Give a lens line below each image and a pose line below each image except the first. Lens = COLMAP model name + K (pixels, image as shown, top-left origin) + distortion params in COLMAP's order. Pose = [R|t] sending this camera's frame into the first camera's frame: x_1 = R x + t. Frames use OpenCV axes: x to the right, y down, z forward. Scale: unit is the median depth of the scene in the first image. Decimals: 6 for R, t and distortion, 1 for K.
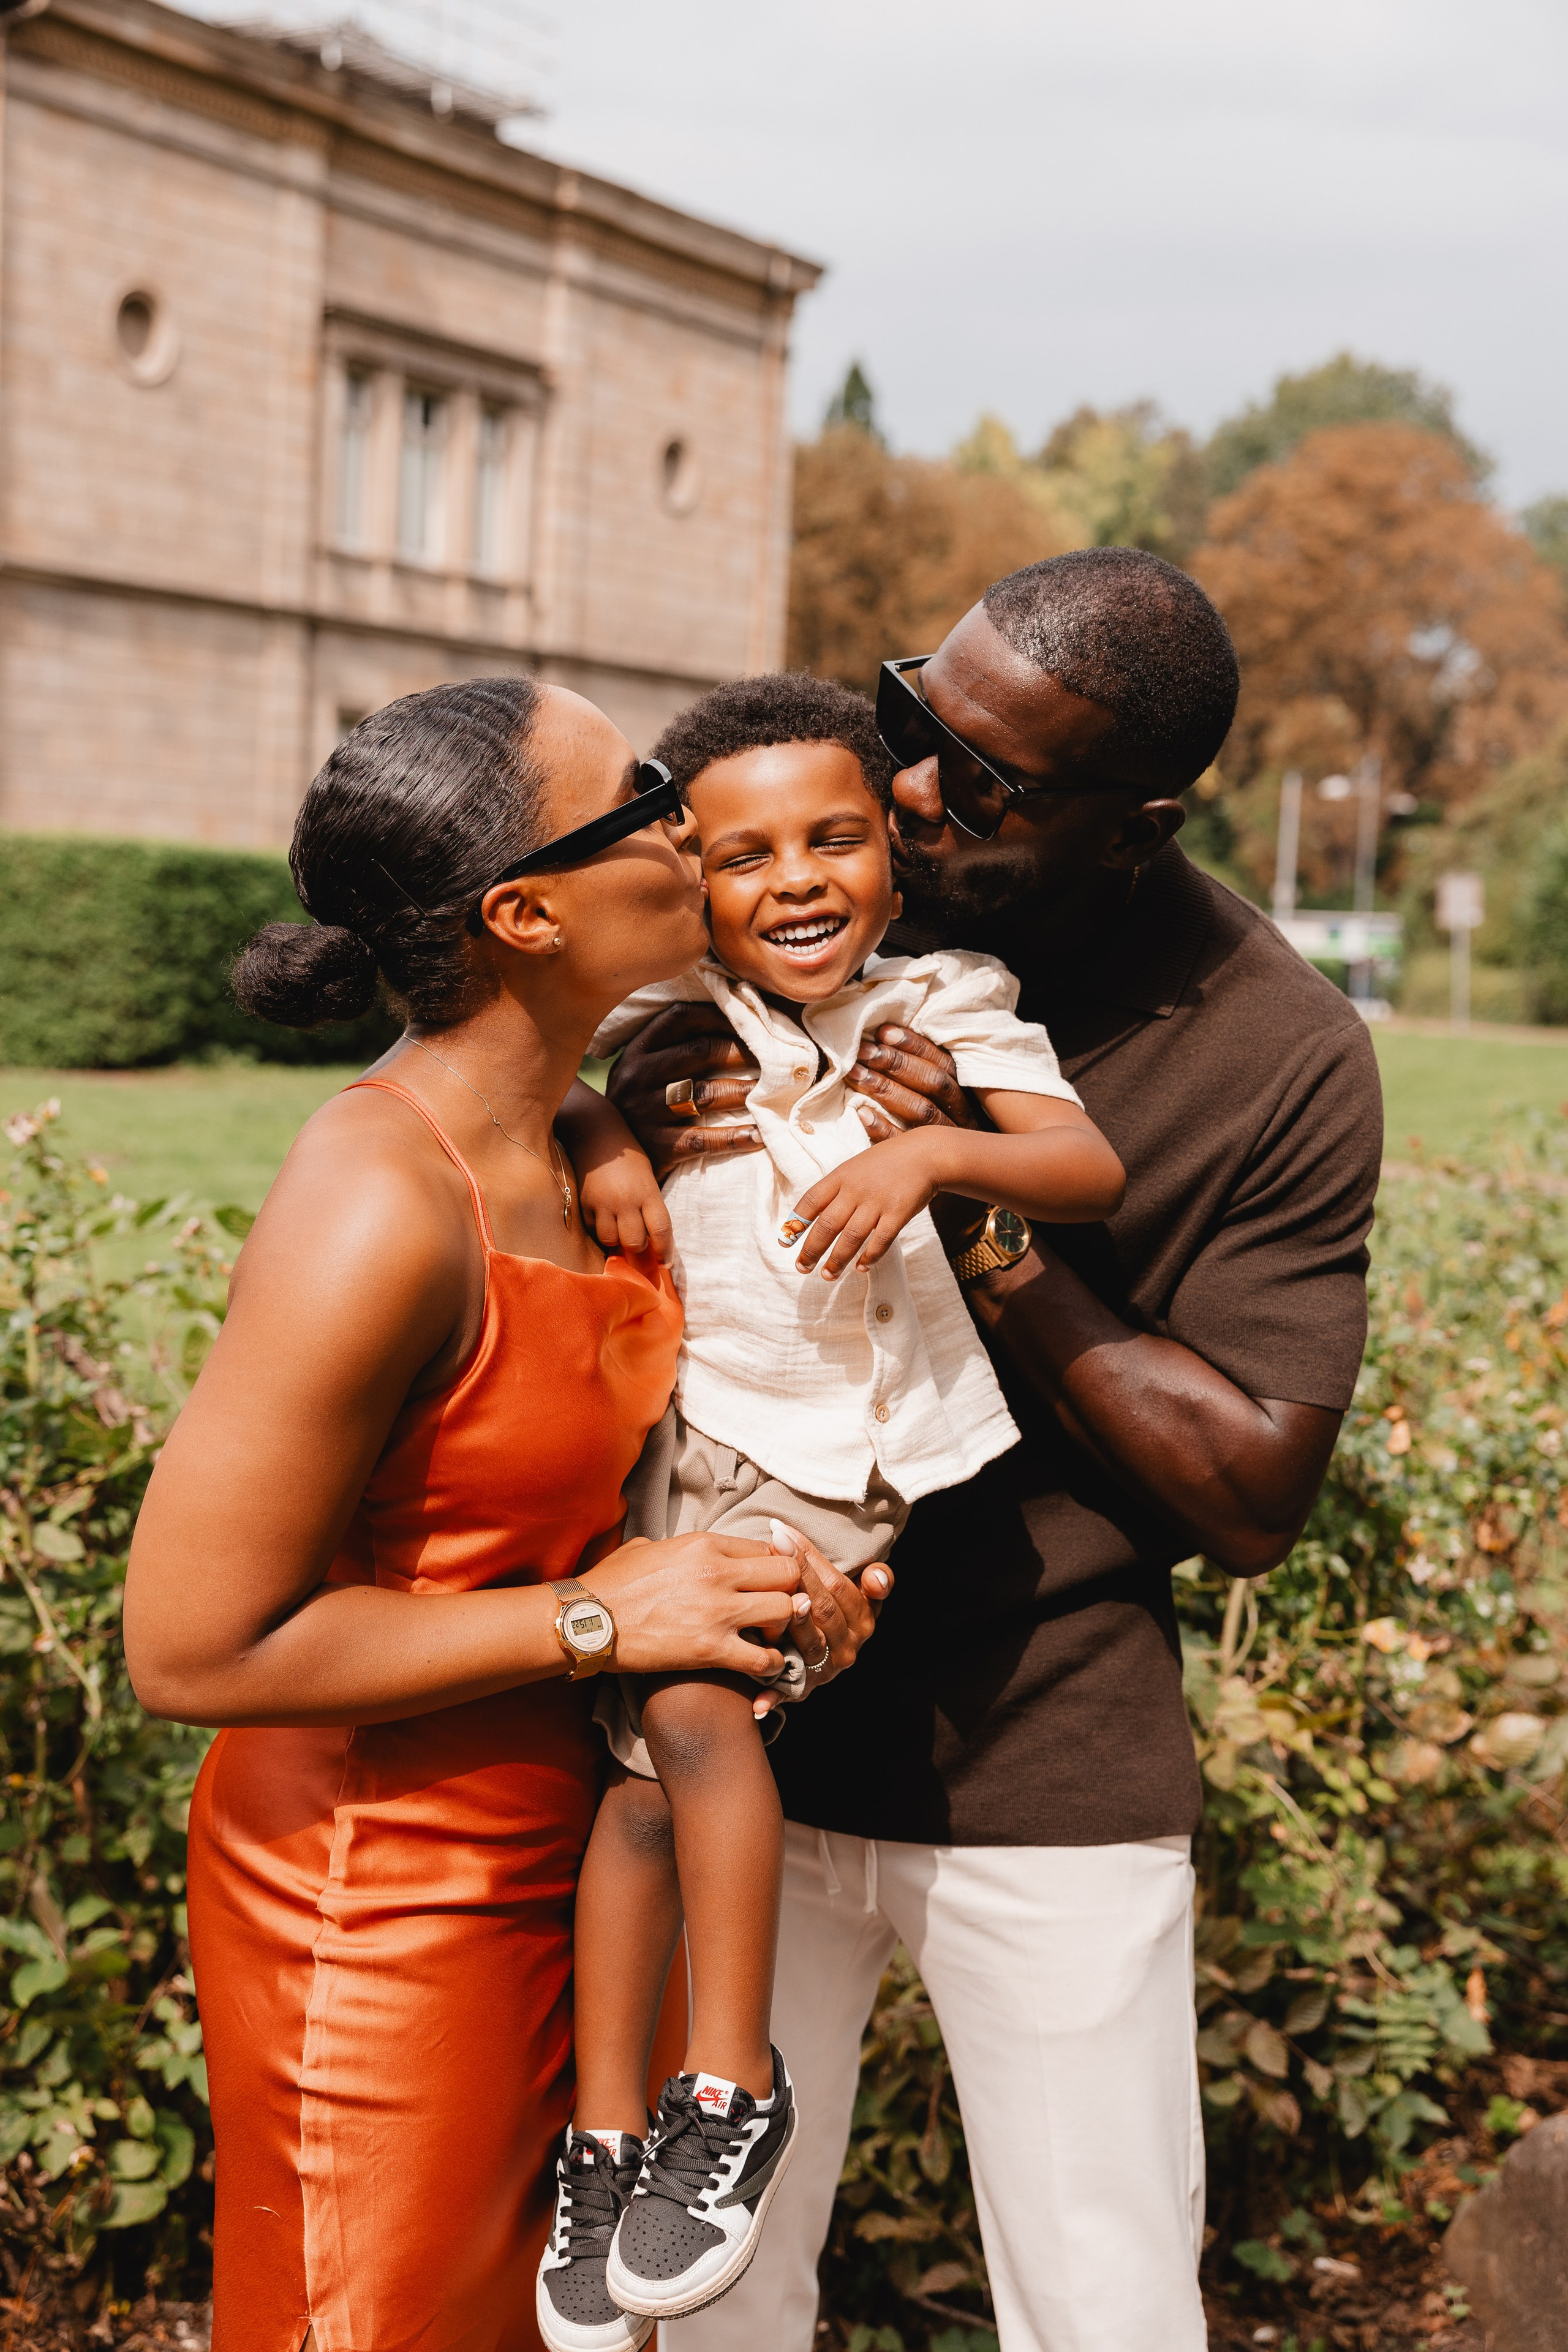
lens RADIAL K [[3277.3, 0, 784.0], [0, 3277.3, 1176.0], [0, 0, 1]] dist [0.008523, 0.062587]
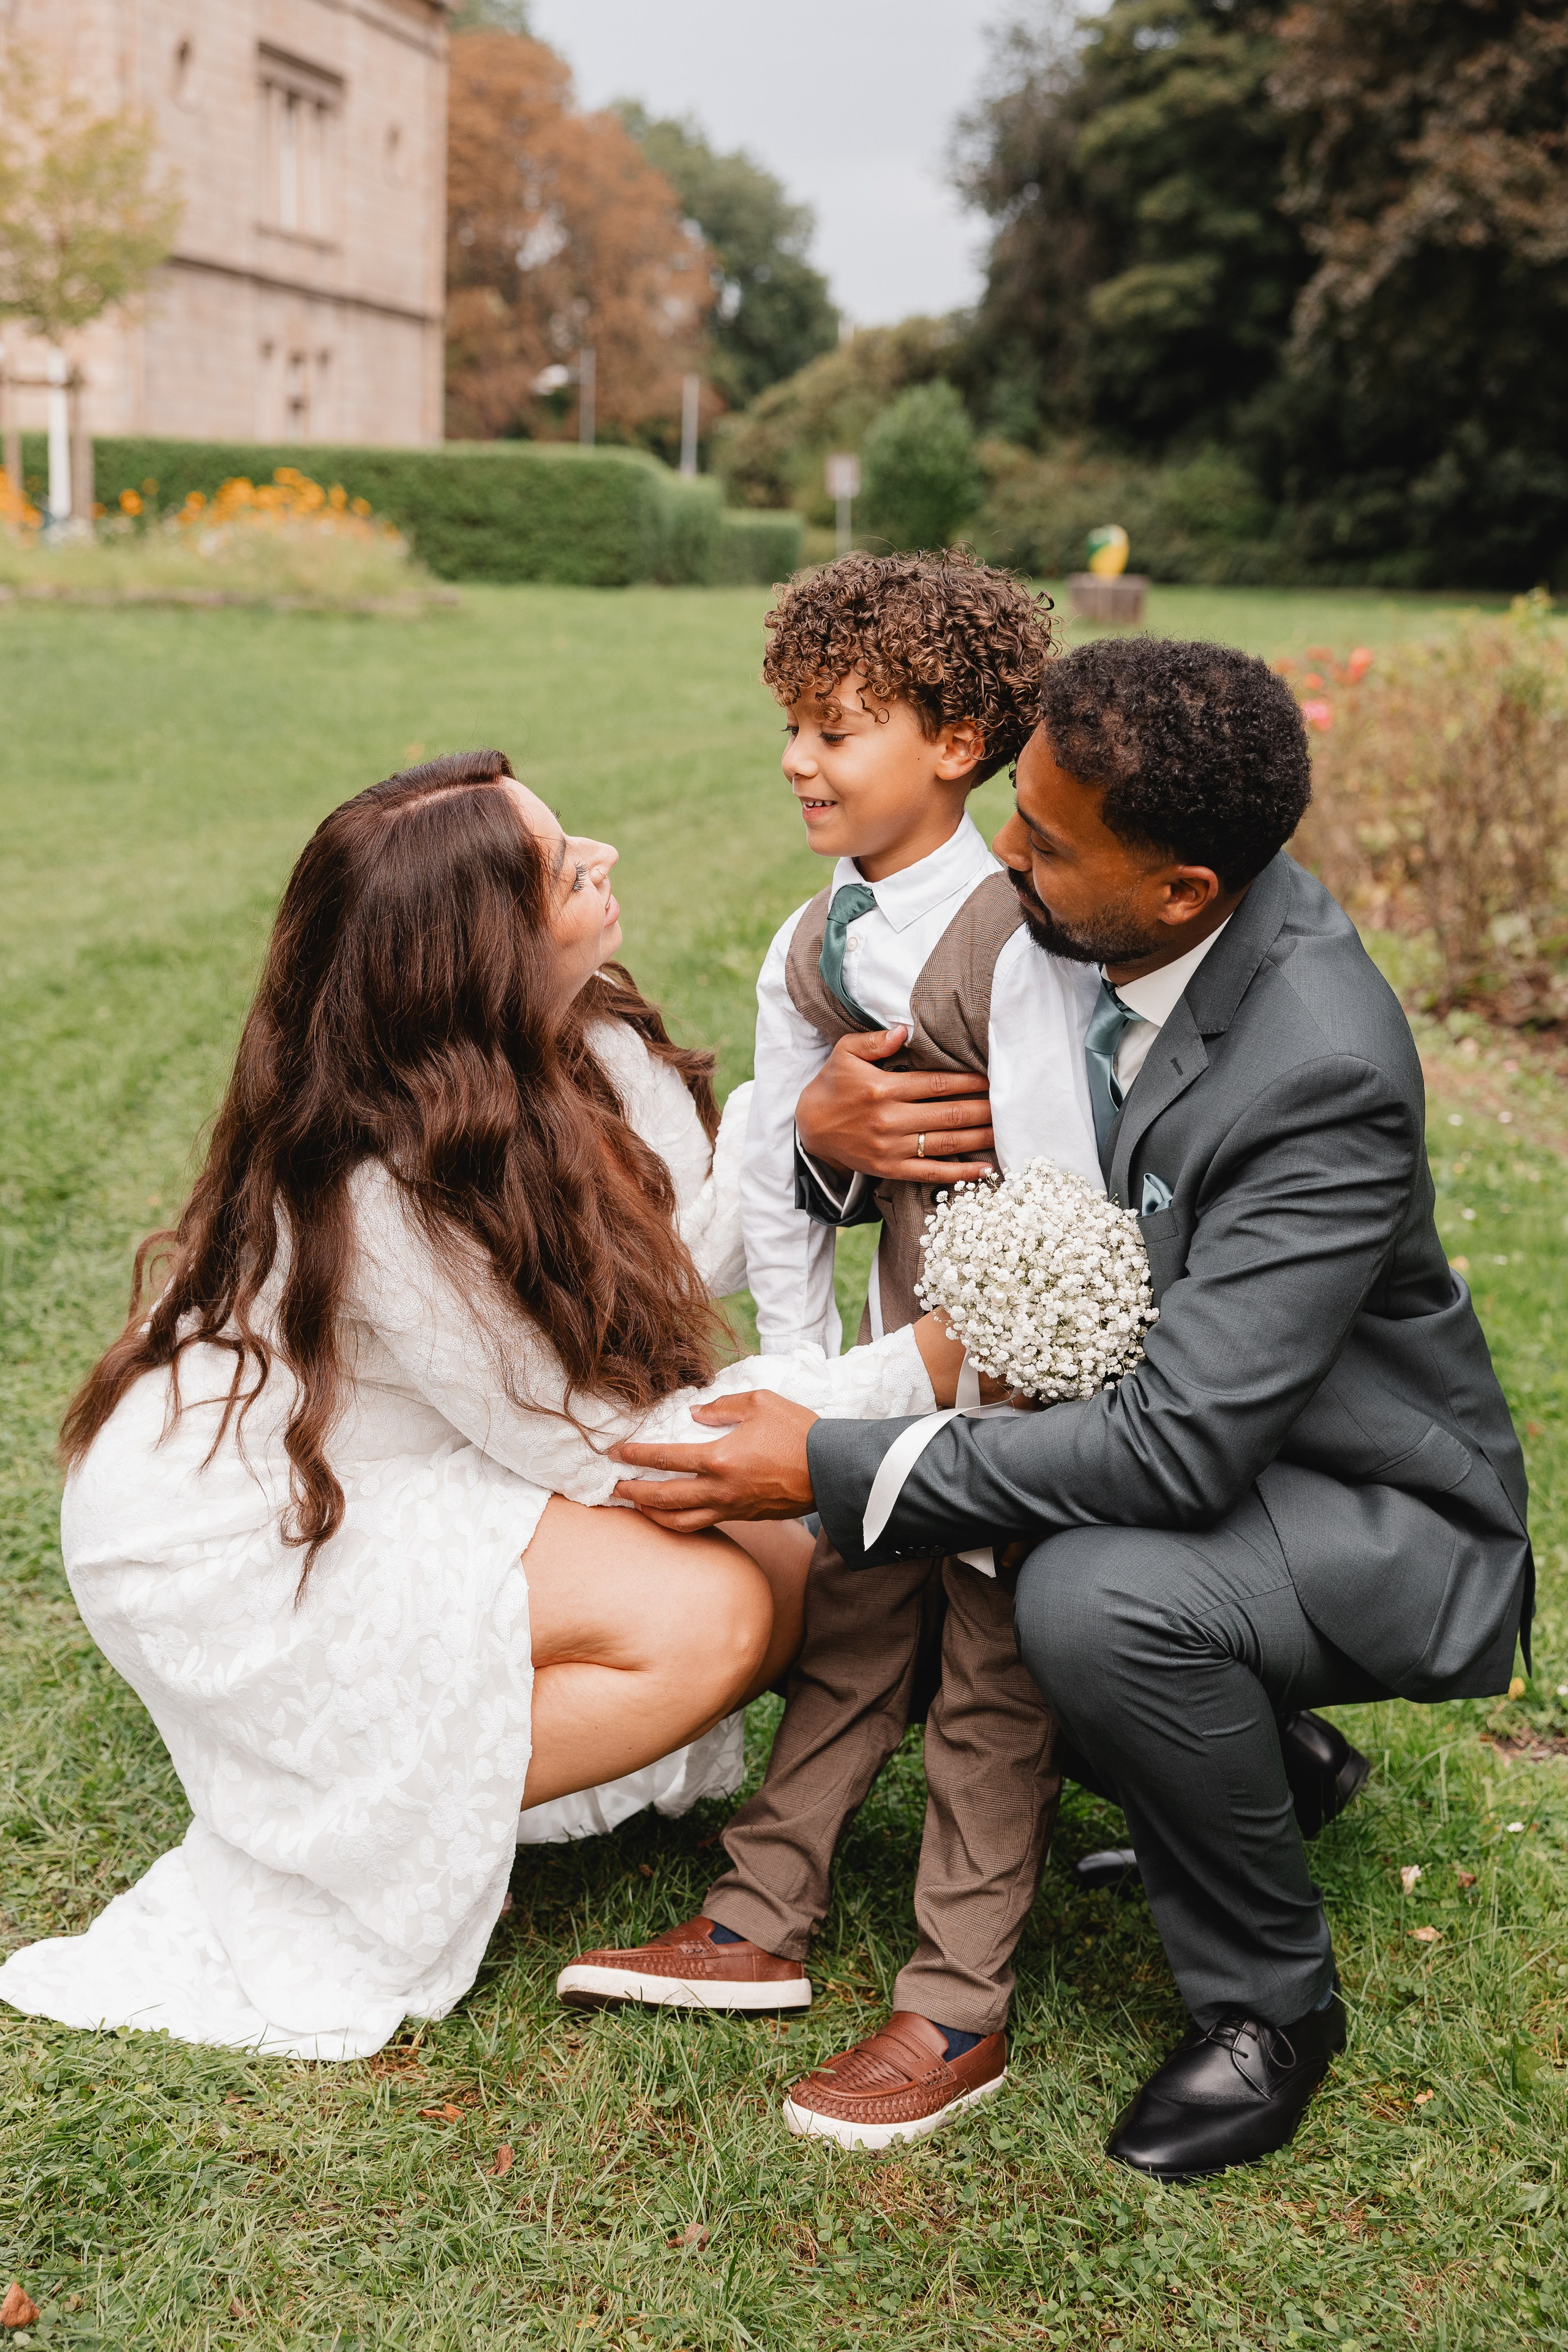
lens RADIAL K [[3364.9, 0, 776.0], [0, 3364.9, 1210.7], [0, 0, 1]] dist [-0.012509, 0.111249]
pose [[0.938437, -0.087119, 0.334284, -0.432233], [0.041662, 0.989157, 0.140829, 0.027222], [-0.342928, -0.118232, 0.931891, -0.422709]]
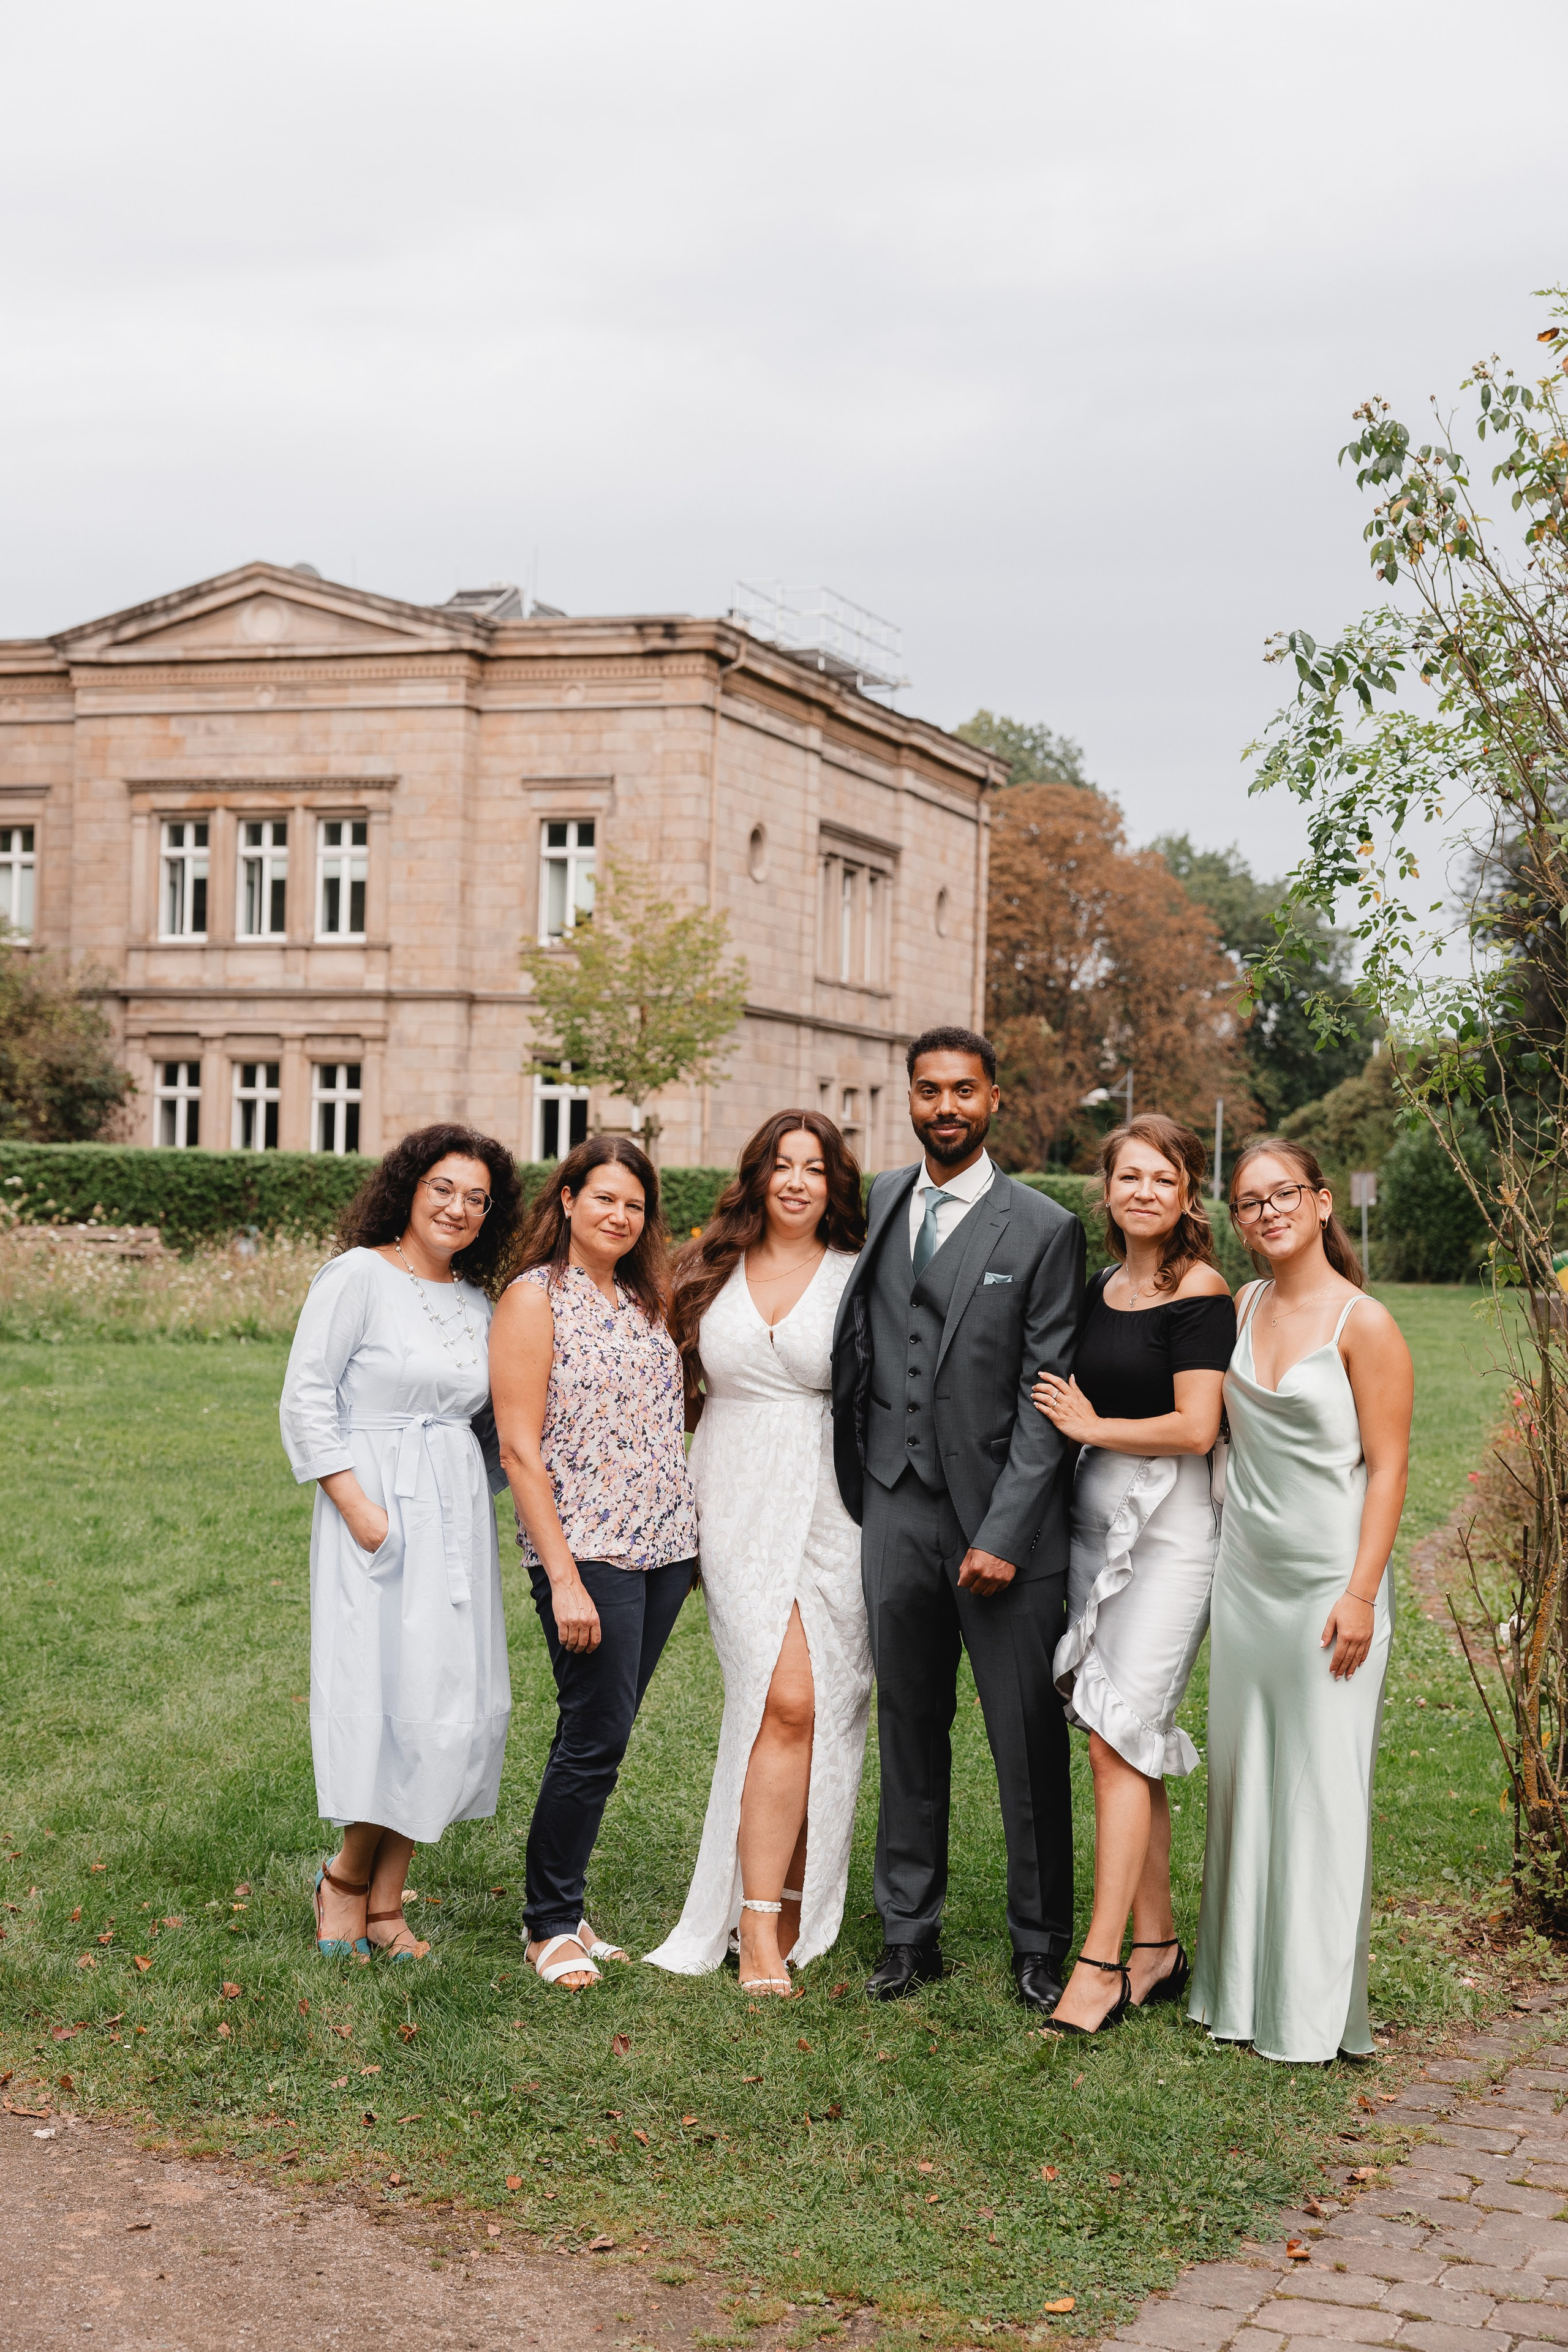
lens RADIAL K [[3364.9, 0, 776.0], [0, 3364.9, 1210.7], [0, 0, 1]] dist [-0.012509, 0.111249]
pose [[0.982120, -0.023046, 0.186841, -0.445566], [0.036819, 0.996826, -0.070582, 0.027719], [-0.184621, 0.076199, 0.979851, -0.520344]]
